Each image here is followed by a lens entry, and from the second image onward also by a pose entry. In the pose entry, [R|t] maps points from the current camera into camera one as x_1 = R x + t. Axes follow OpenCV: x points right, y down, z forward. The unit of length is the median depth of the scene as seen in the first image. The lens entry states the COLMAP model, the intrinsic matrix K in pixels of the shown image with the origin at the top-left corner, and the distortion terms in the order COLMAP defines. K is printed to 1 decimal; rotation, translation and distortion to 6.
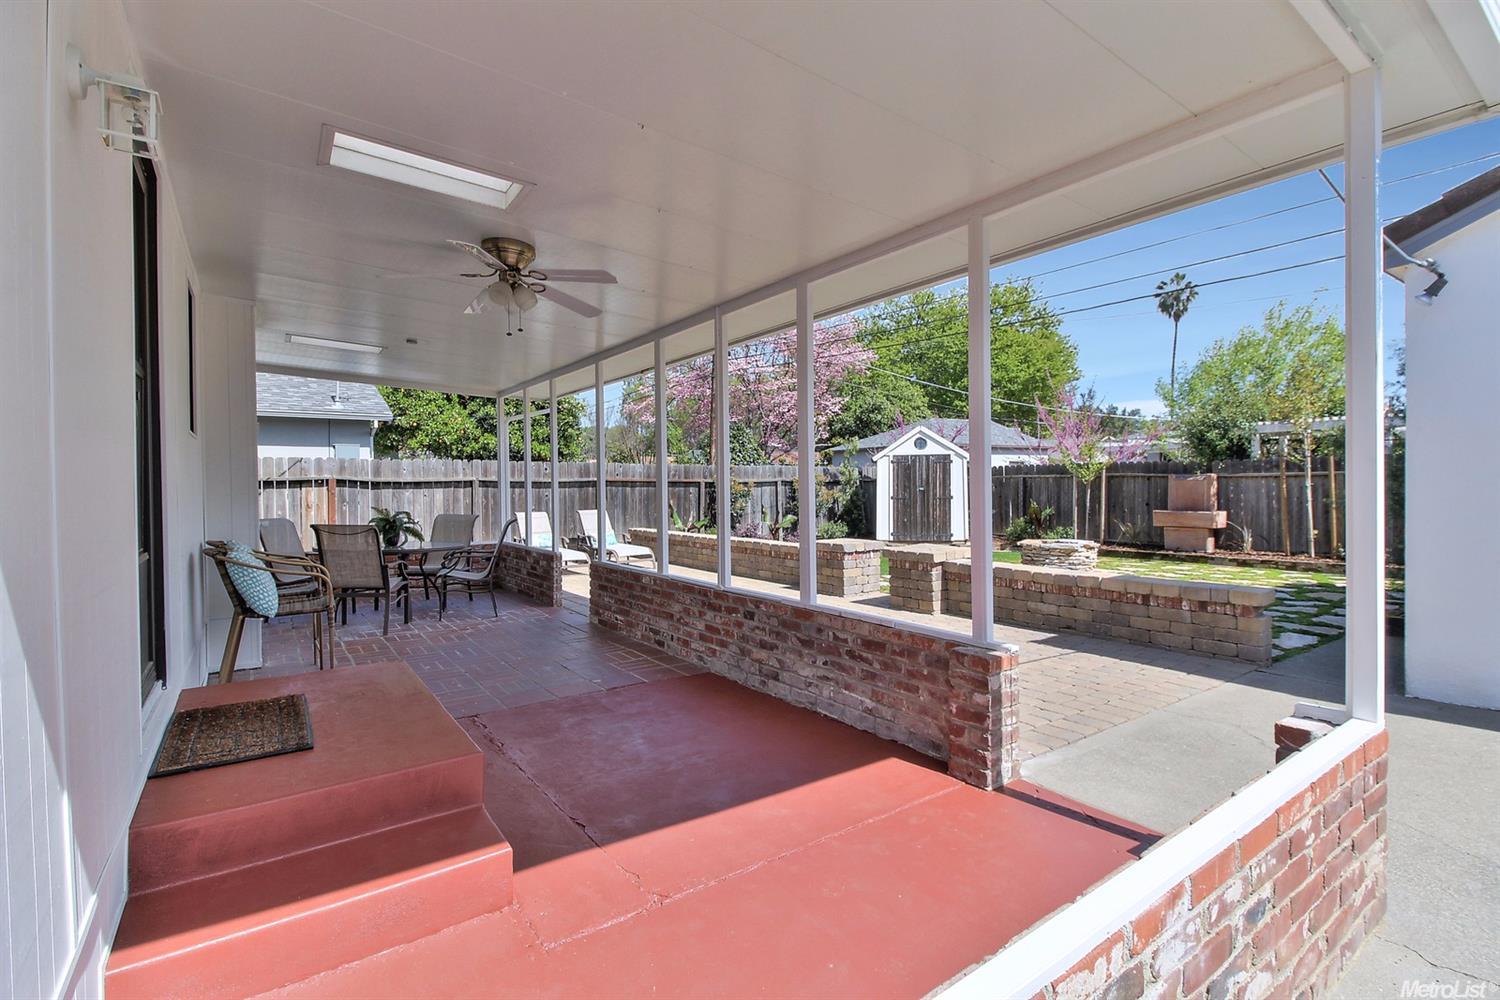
lens RADIAL K [[687.0, 0, 747.1], [0, 687.0, 489.4], [0, 0, 1]] dist [0.022037, -0.016025]
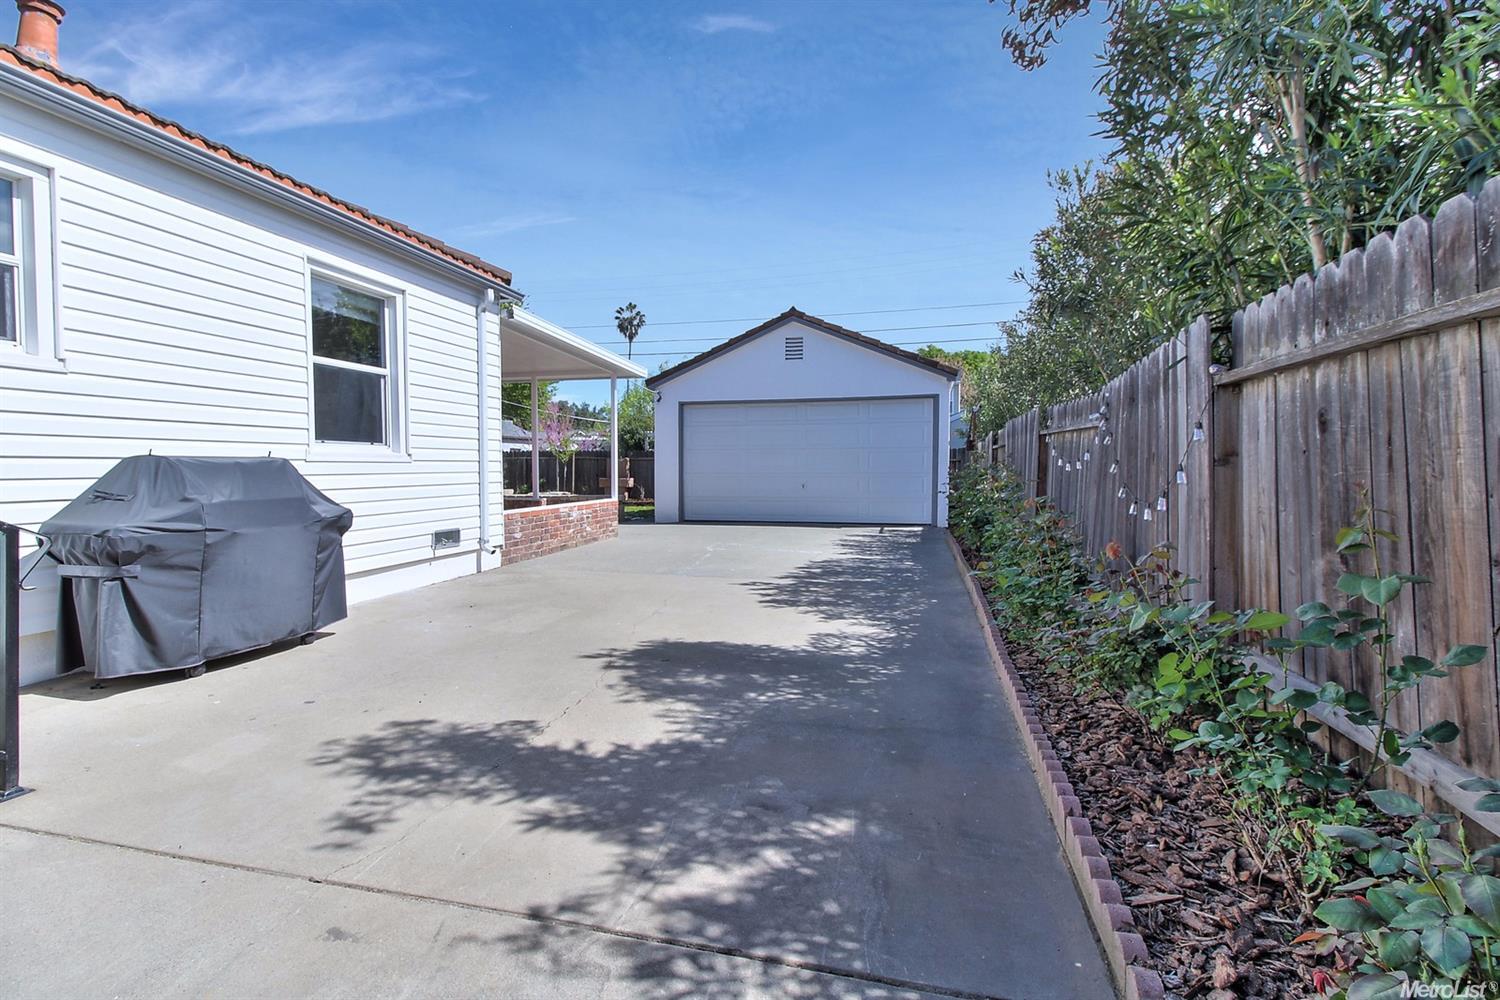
lens RADIAL K [[687.0, 0, 747.1], [0, 687.0, 489.4], [0, 0, 1]] dist [0.022037, -0.016025]
pose [[0.754337, -0.009149, 0.656424, -0.259849], [-0.002892, 0.999847, 0.017259, 0.025914], [-0.656481, -0.014918, 0.754195, -0.530867]]
